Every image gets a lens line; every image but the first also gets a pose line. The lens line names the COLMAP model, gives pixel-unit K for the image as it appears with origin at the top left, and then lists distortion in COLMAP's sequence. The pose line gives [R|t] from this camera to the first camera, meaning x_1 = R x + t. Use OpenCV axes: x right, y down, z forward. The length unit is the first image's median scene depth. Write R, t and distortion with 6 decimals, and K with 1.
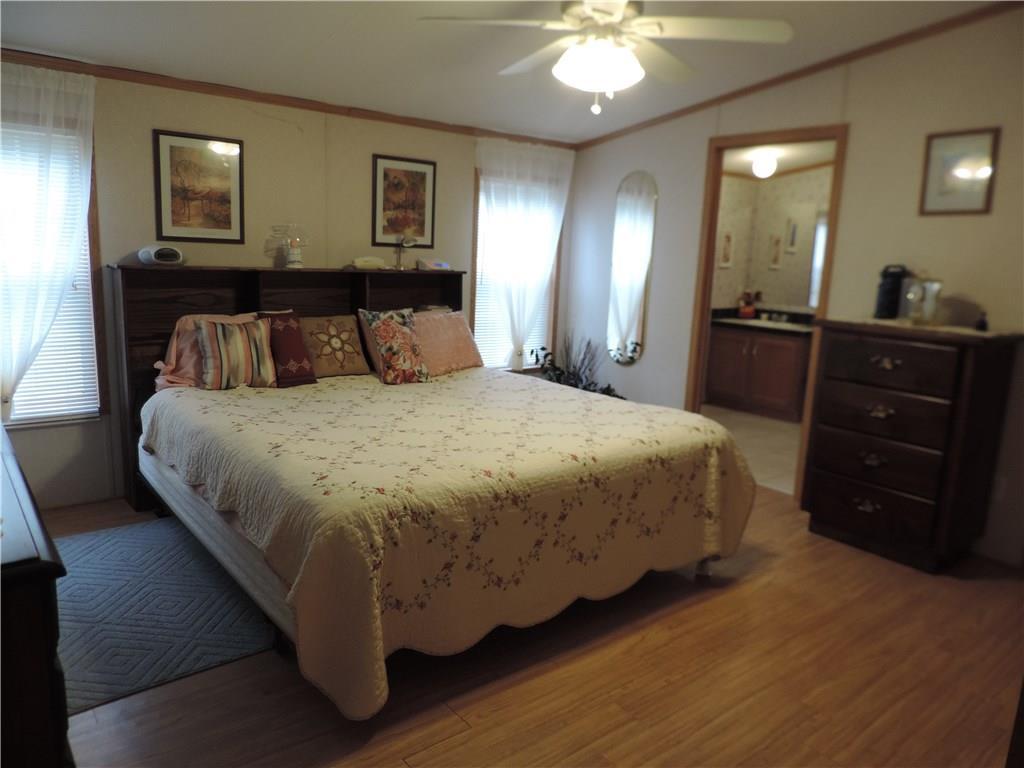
lens RADIAL K [[724.3, 0, 512.7], [0, 724.3, 384.8], [0, 0, 1]] dist [-0.025982, 0.003156]
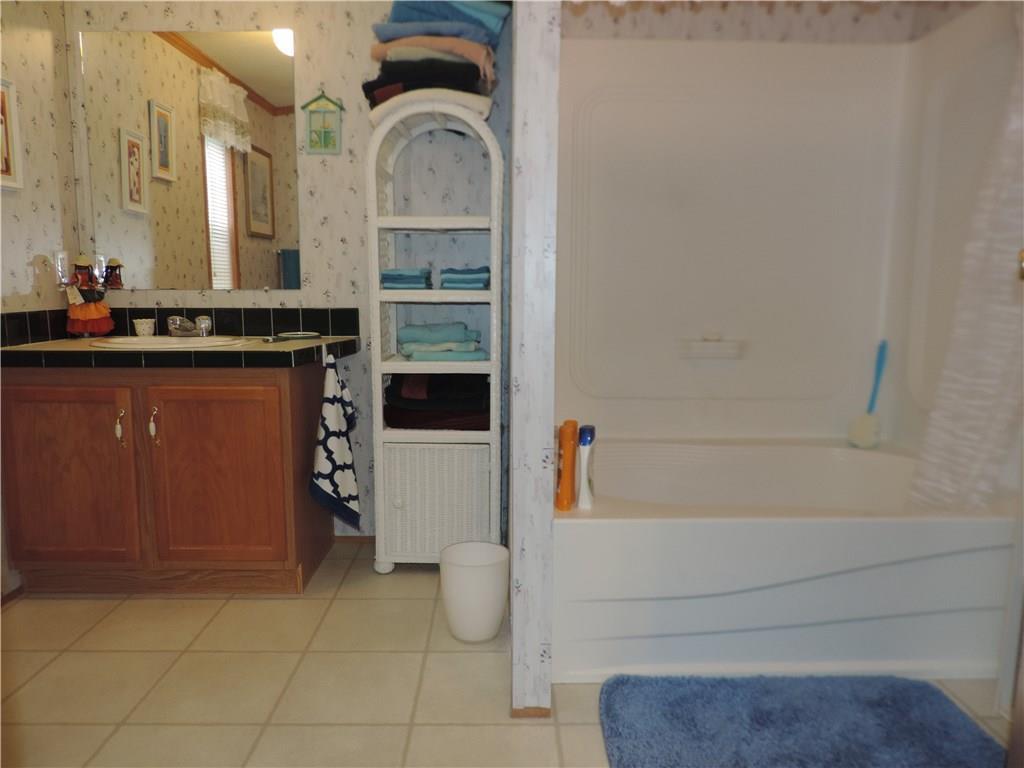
lens RADIAL K [[724.3, 0, 514.1], [0, 724.3, 383.1], [0, 0, 1]] dist [-0.025982, 0.003156]
pose [[0.614204, -0.147207, 0.775295, 0.166344], [0.156754, 0.985629, 0.062960, -0.057328], [-0.773422, 0.082860, 0.628453, 0.602713]]
